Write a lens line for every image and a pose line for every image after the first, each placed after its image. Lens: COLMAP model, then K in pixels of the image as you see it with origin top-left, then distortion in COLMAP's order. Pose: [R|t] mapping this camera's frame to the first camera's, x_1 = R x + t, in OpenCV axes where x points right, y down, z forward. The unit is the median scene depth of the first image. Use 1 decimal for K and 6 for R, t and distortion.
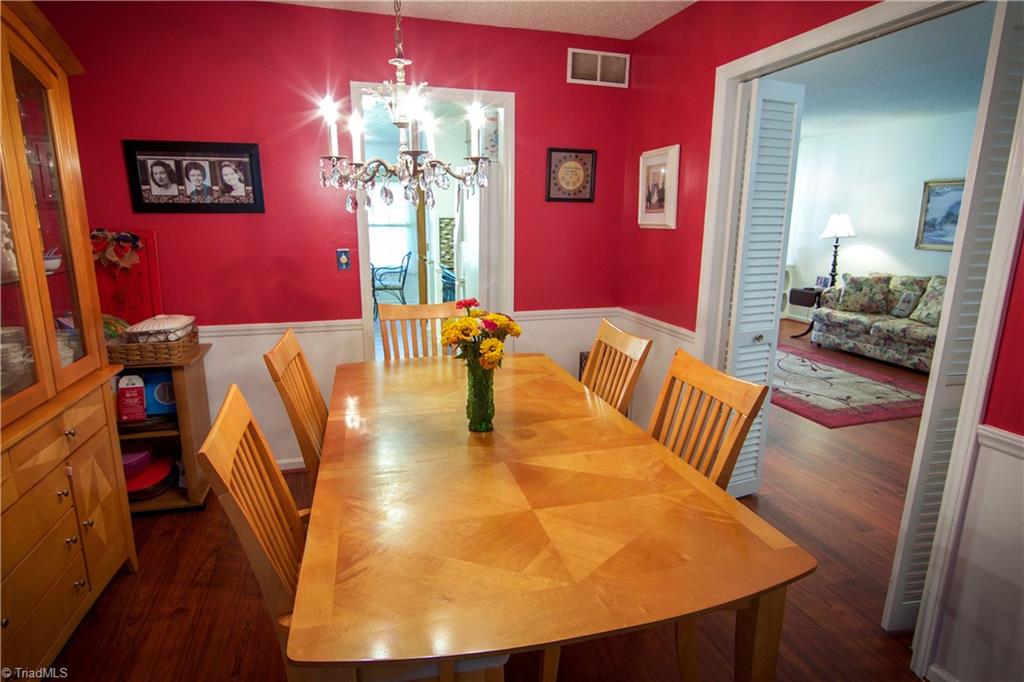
lens RADIAL K [[541.6, 0, 506.7], [0, 541.6, 336.7], [0, 0, 1]] dist [-0.001183, 0.000115]
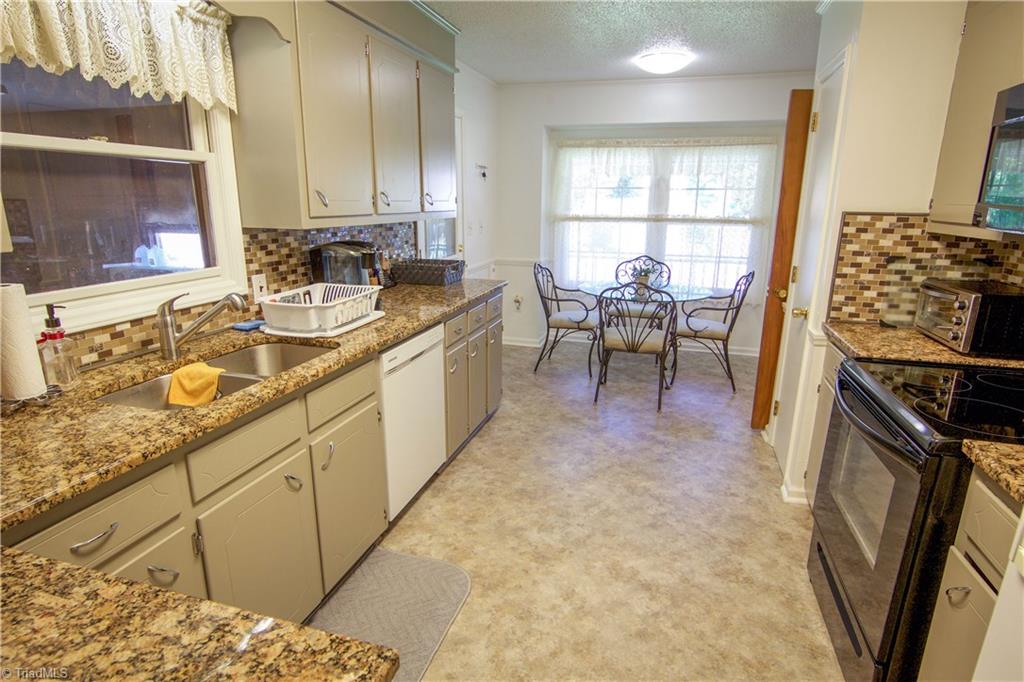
lens RADIAL K [[541.6, 0, 506.7], [0, 541.6, 336.7], [0, 0, 1]] dist [-0.001183, 0.000115]
pose [[0.823750, 0.127023, -0.552541, -0.095045], [-0.110995, 0.991851, 0.062539, -0.125488], [0.555983, 0.009813, 0.831136, 0.536545]]
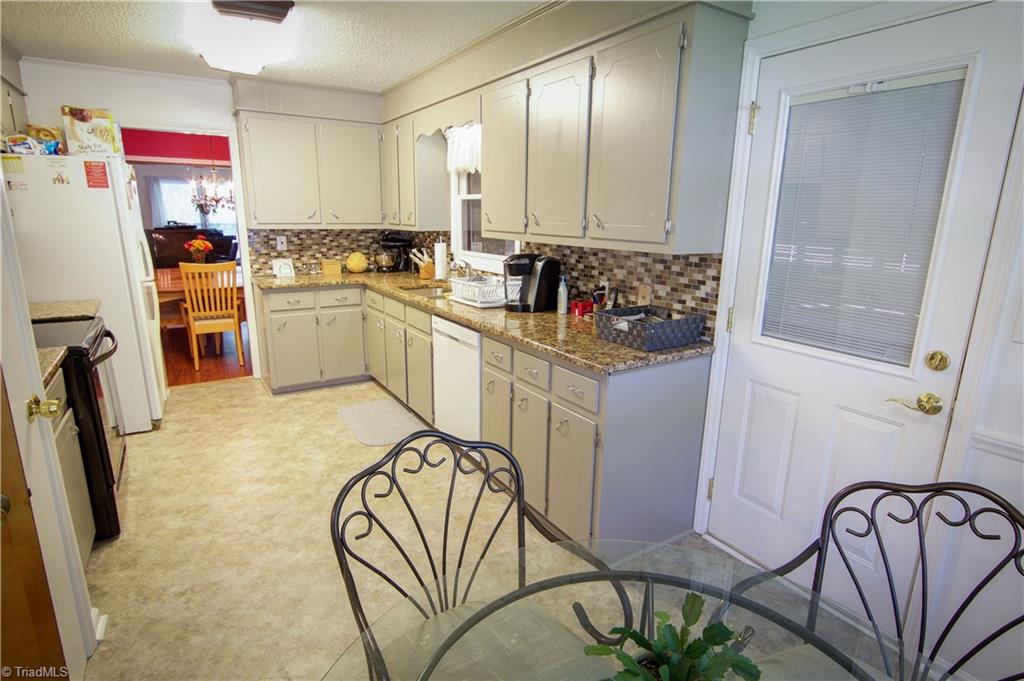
lens RADIAL K [[541.6, 0, 506.7], [0, 541.6, 336.2], [0, 0, 1]] dist [-0.001183, 0.000115]
pose [[-0.965191, 0.053788, -0.255956, -0.350008], [-0.064953, 0.898672, 0.433786, -0.363343], [0.253353, 0.435311, -0.863896, 1.510048]]
